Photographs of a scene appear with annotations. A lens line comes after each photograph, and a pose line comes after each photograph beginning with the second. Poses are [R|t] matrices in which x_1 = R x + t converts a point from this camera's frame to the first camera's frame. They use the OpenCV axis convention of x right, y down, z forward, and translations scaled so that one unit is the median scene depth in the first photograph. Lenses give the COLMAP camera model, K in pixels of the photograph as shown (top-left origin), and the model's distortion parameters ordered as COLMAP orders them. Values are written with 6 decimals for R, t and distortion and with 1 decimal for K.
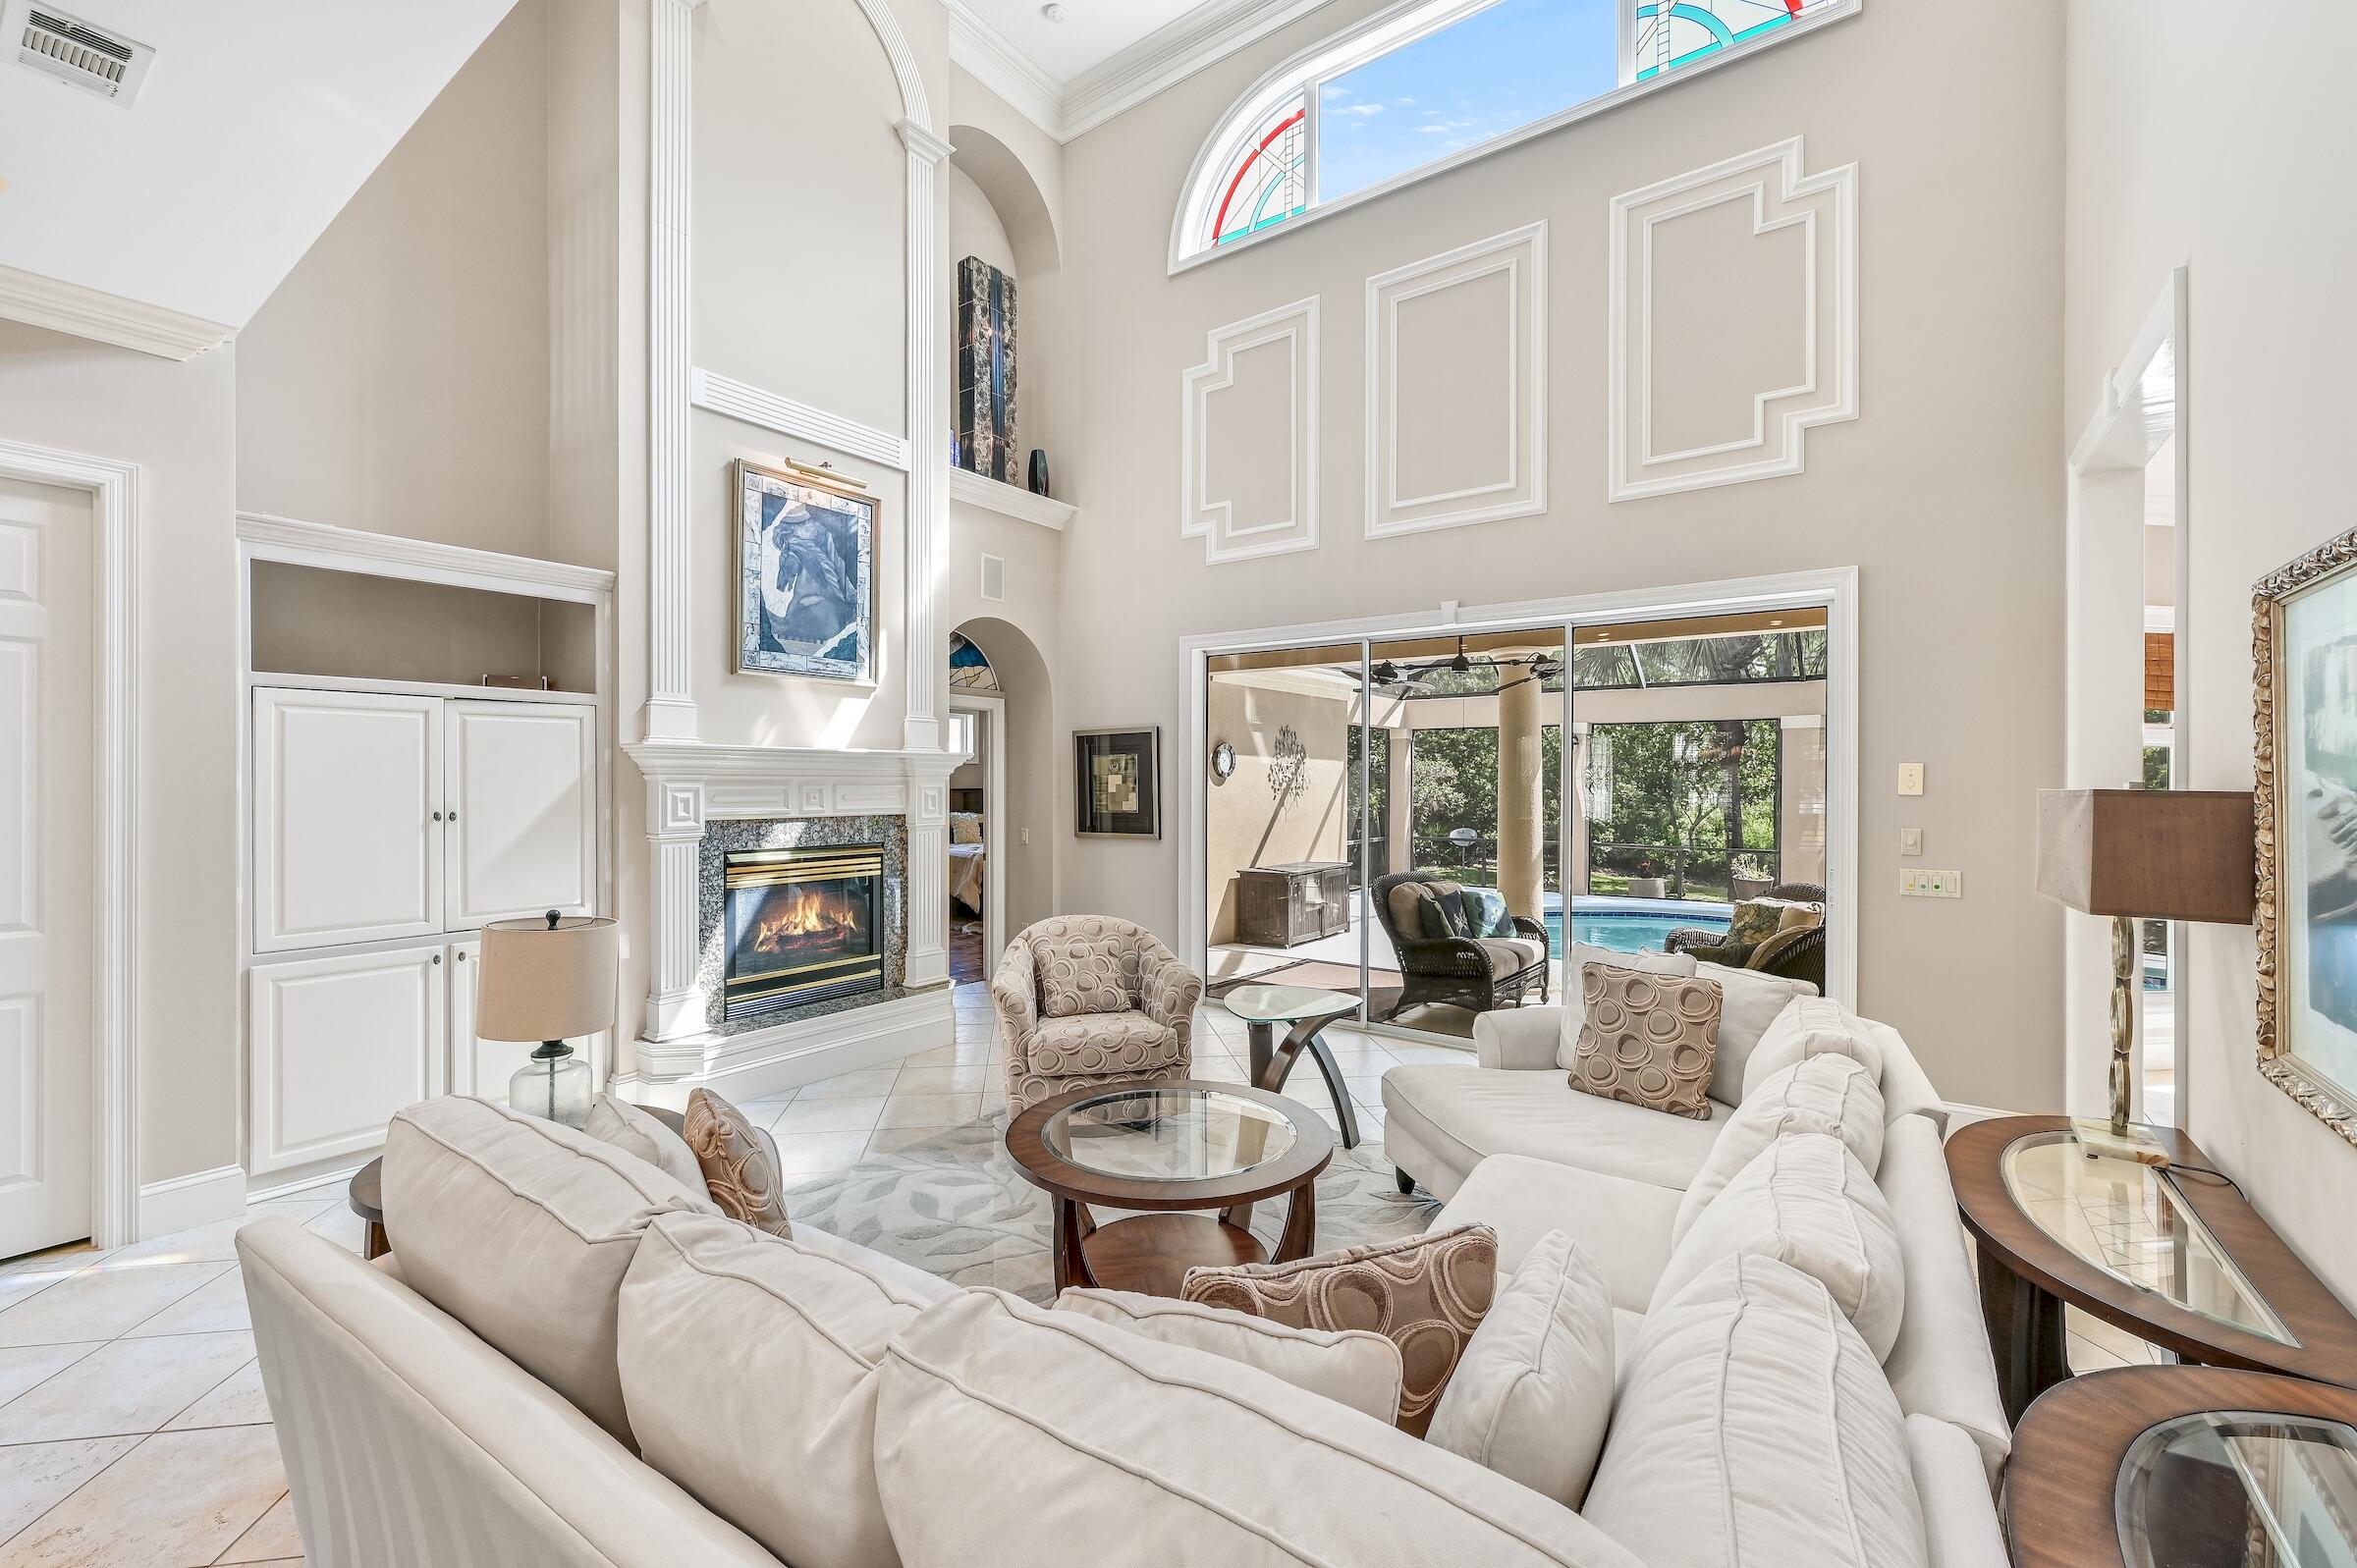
lens RADIAL K [[965.6, 0, 1165.8], [0, 965.6, 782.6], [0, 0, 1]] dist [-0.006994, 0.001064]
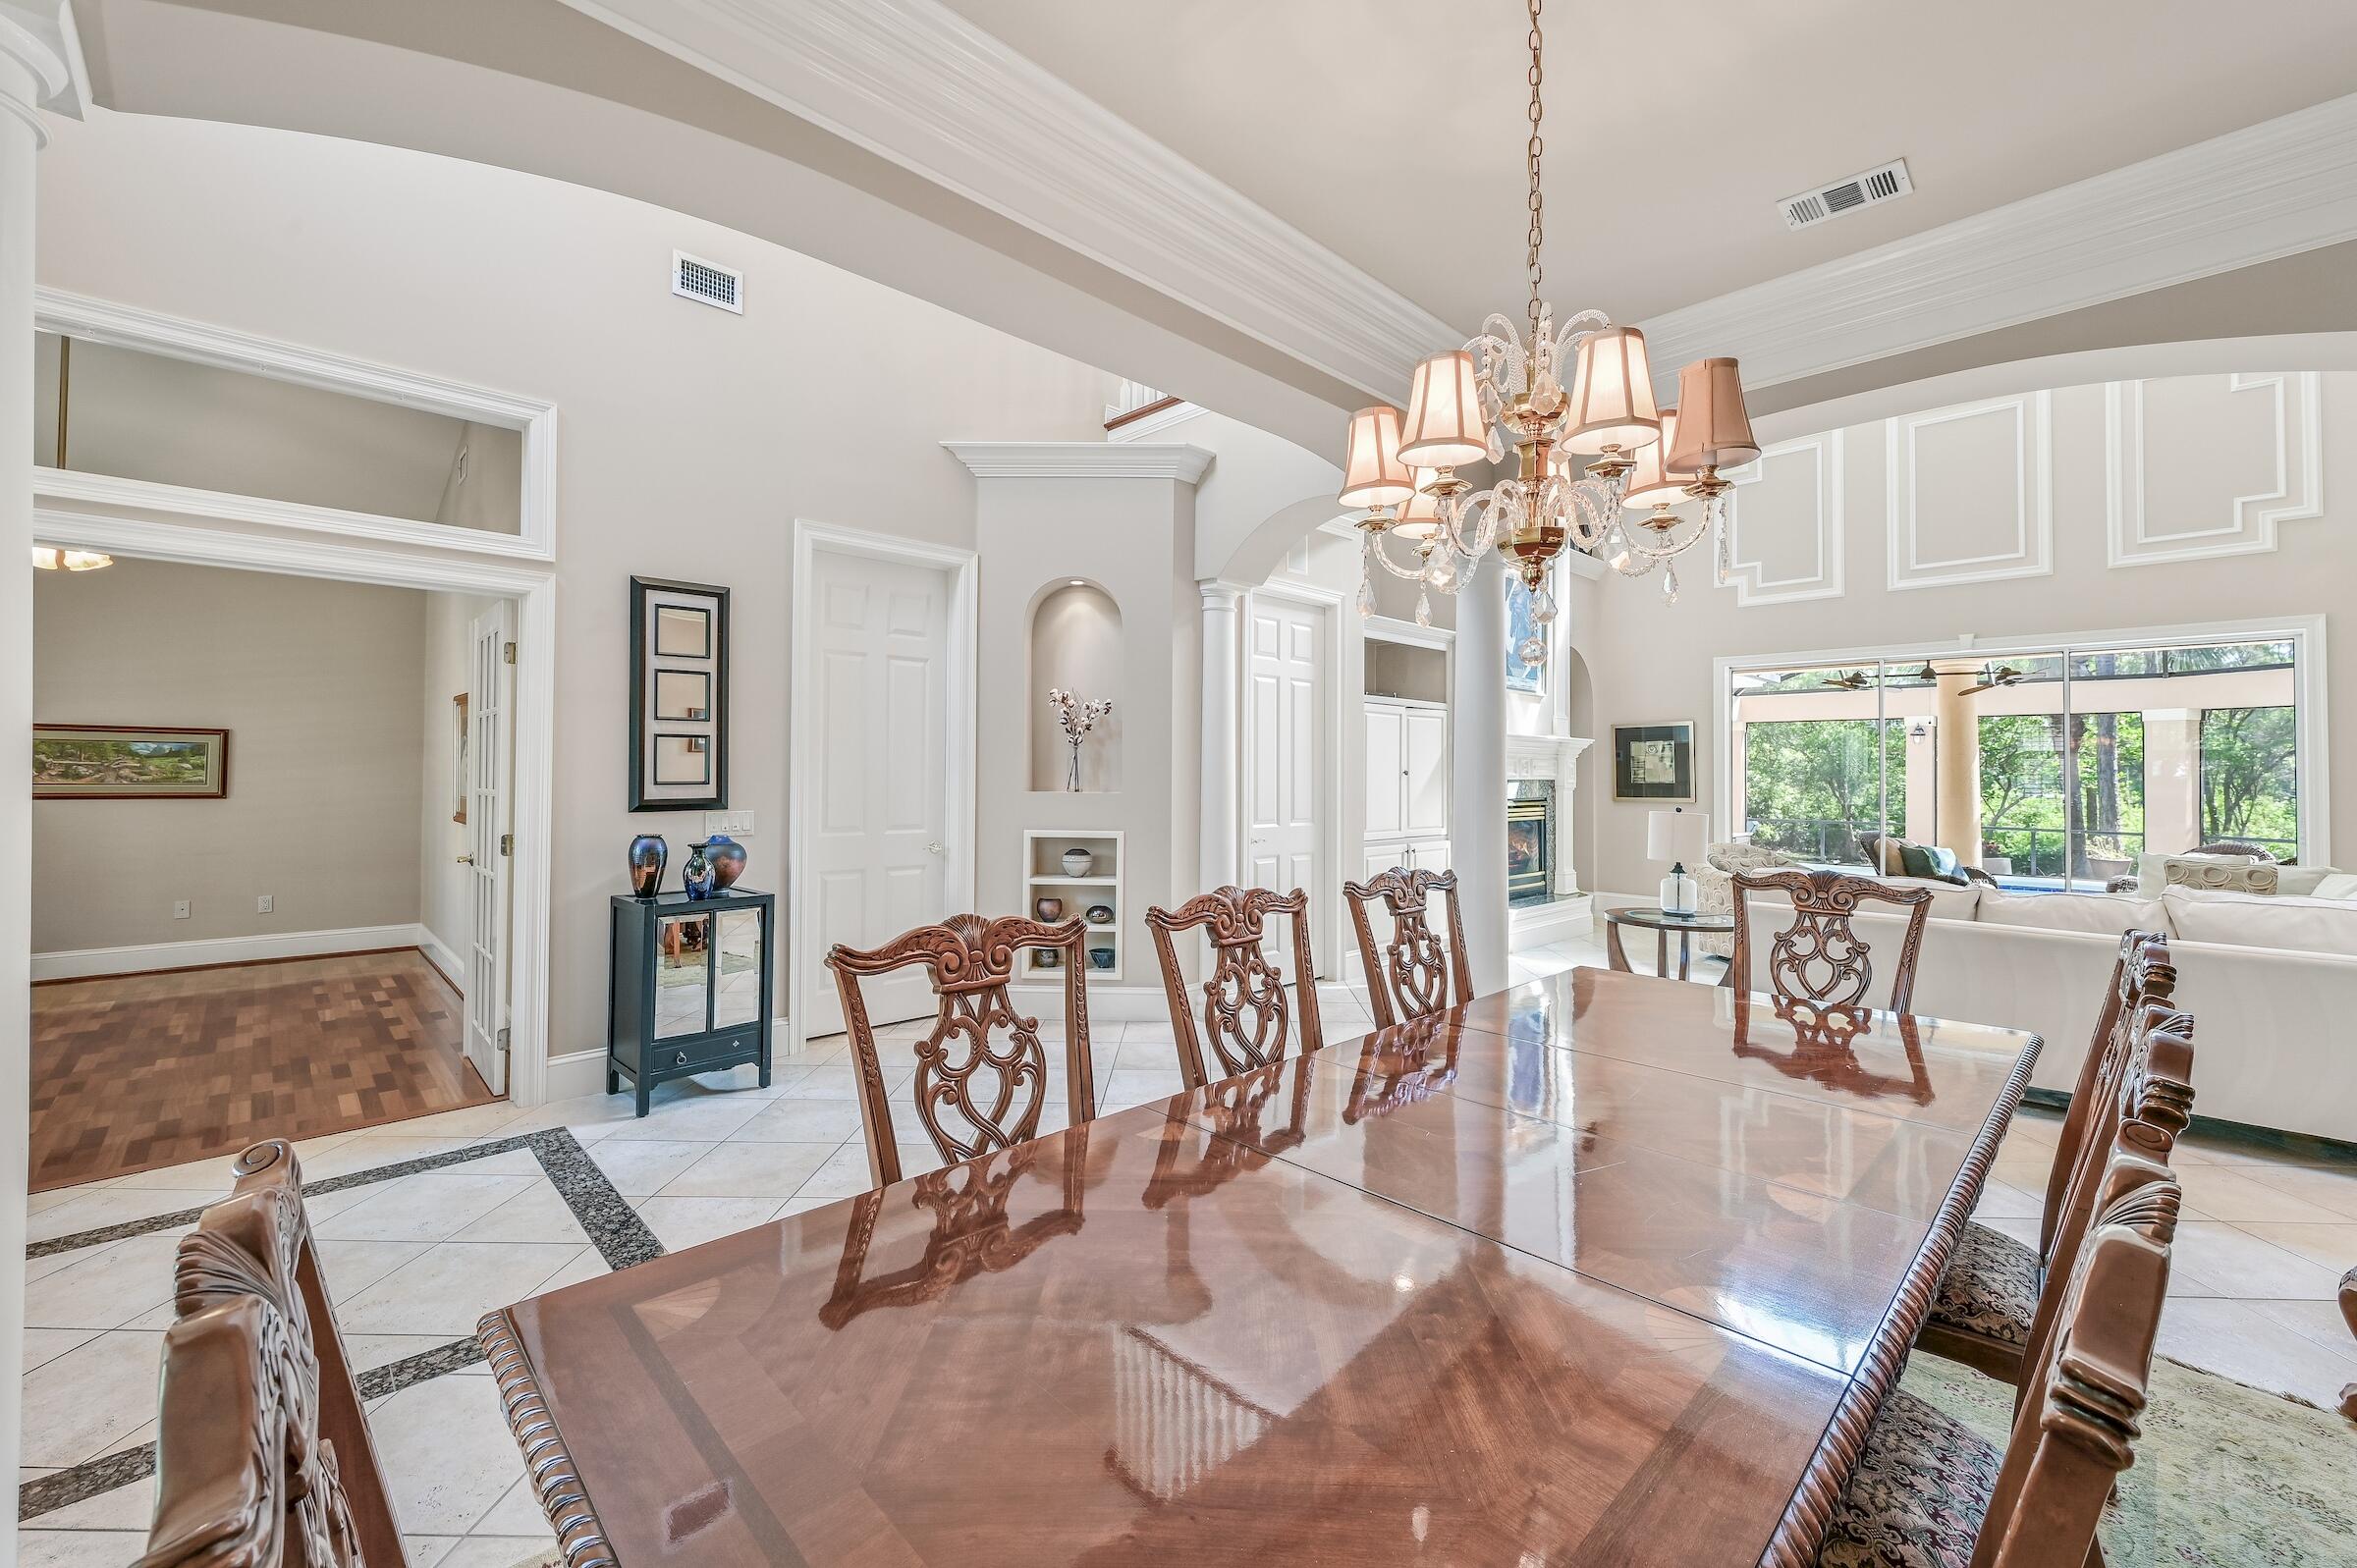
lens RADIAL K [[965.6, 0, 1151.0], [0, 965.6, 750.5], [0, 0, 1]] dist [-0.006994, 0.001064]
pose [[0.984719, 0.000252, -0.174150, -0.774619], [-0.005301, 0.999579, -0.028529, 0.041181], [0.174070, 0.029016, 0.984306, -0.738821]]
